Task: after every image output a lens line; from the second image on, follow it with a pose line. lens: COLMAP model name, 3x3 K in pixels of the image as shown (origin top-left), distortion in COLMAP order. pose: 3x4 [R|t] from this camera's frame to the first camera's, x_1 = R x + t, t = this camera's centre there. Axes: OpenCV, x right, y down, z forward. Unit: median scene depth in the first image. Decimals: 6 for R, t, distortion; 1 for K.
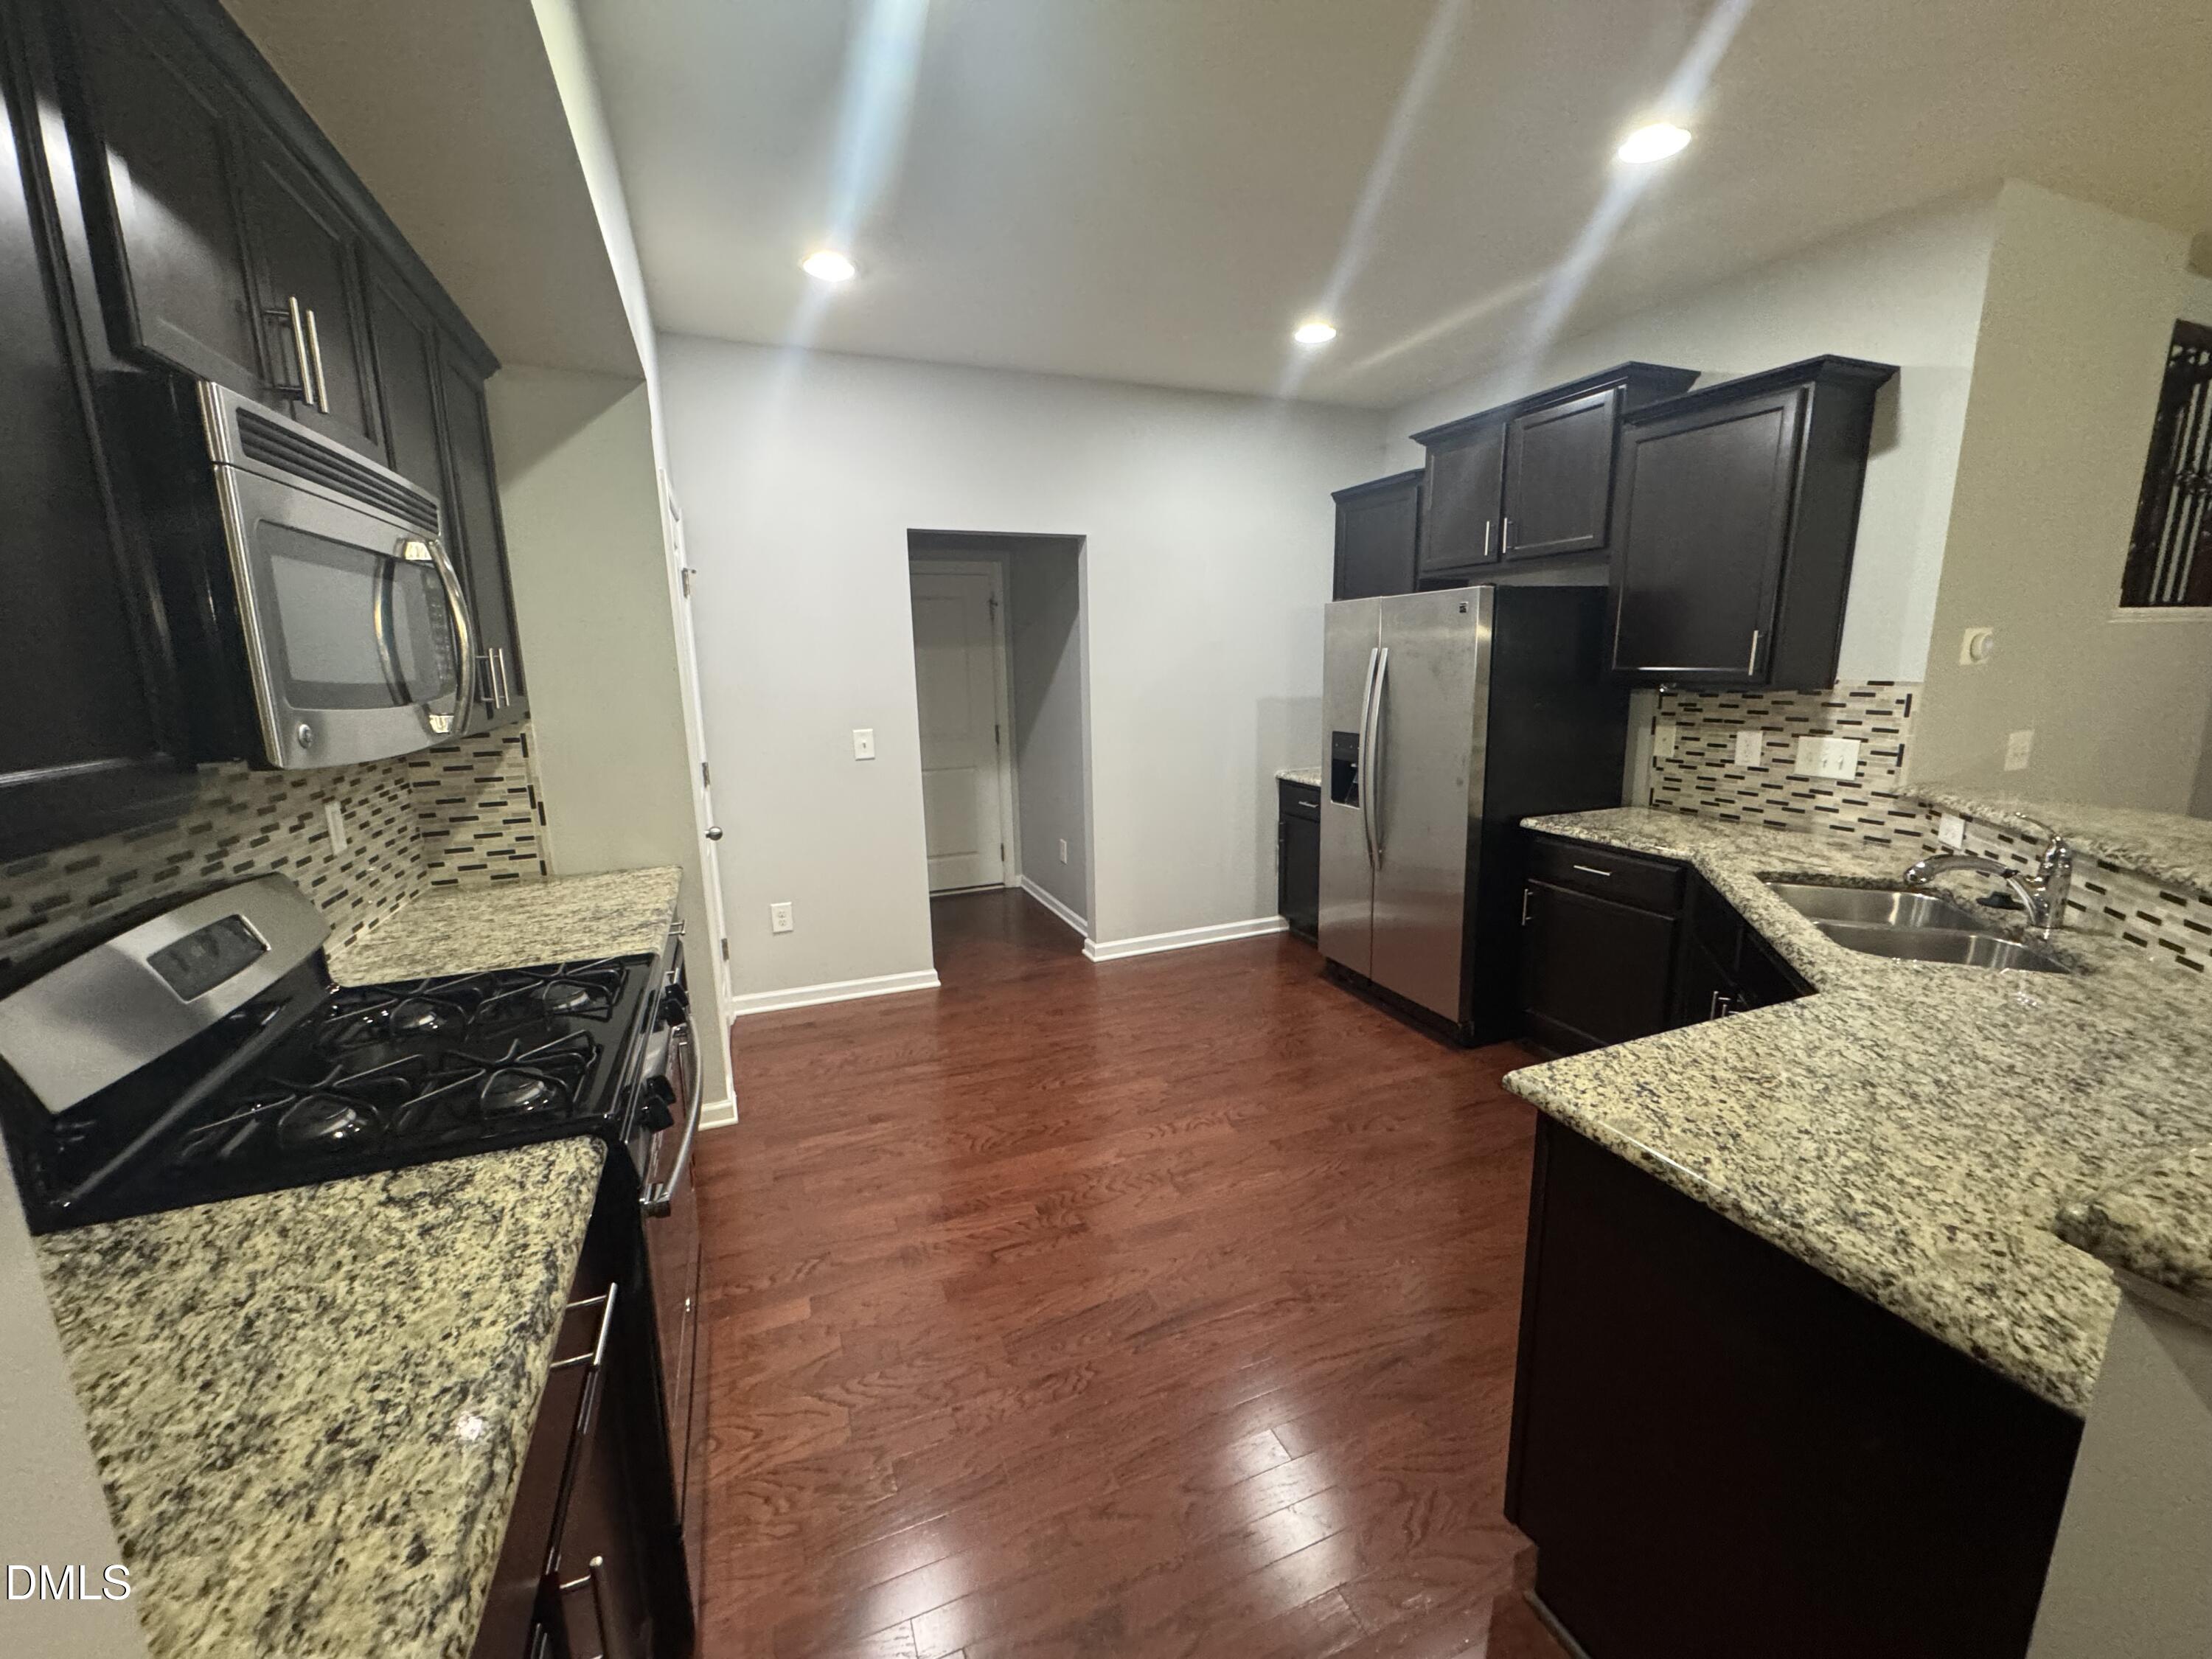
lens RADIAL K [[878.3, 0, 1104.7], [0, 878.3, 828.9], [0, 0, 1]] dist [-0.001142, 0.000648]
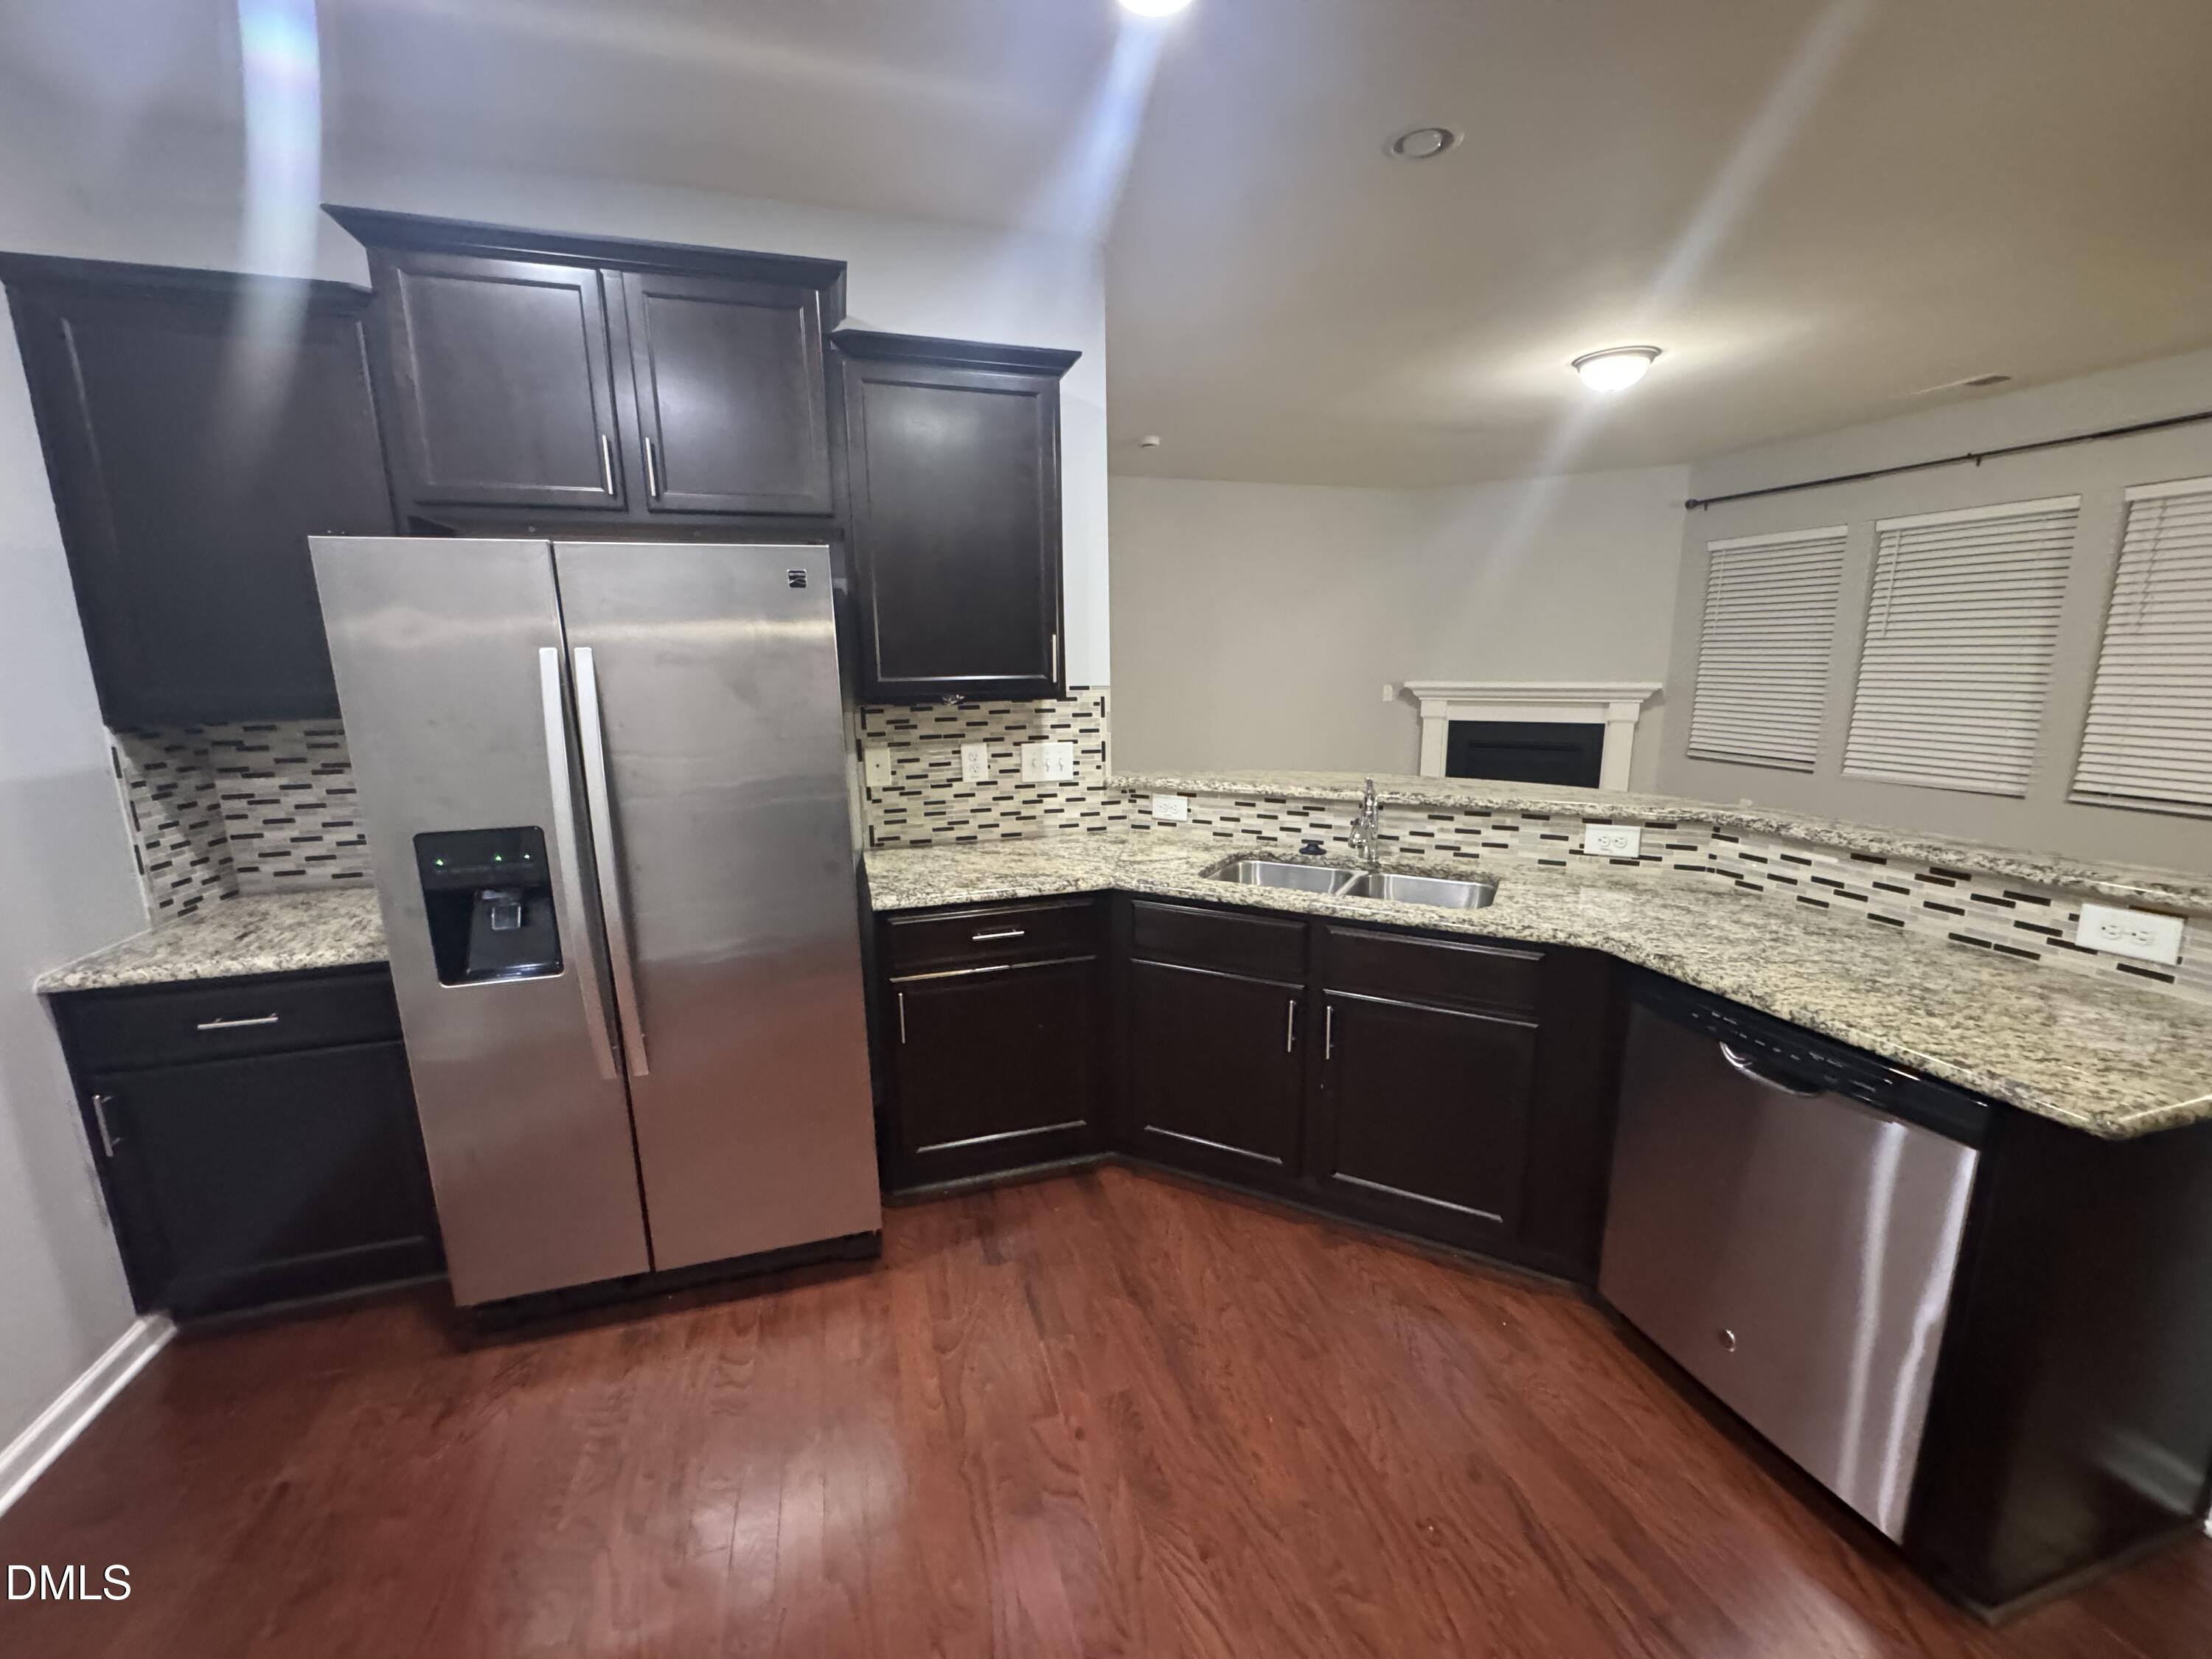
lens RADIAL K [[878.3, 0, 1104.4], [0, 878.3, 829.6], [0, 0, 1]] dist [-0.001142, 0.000648]
pose [[0.092133, -0.176977, 0.979893, -0.185797], [0.203531, 0.966649, 0.155448, -0.146540], [-0.974724, 0.185117, 0.125081, 0.799427]]
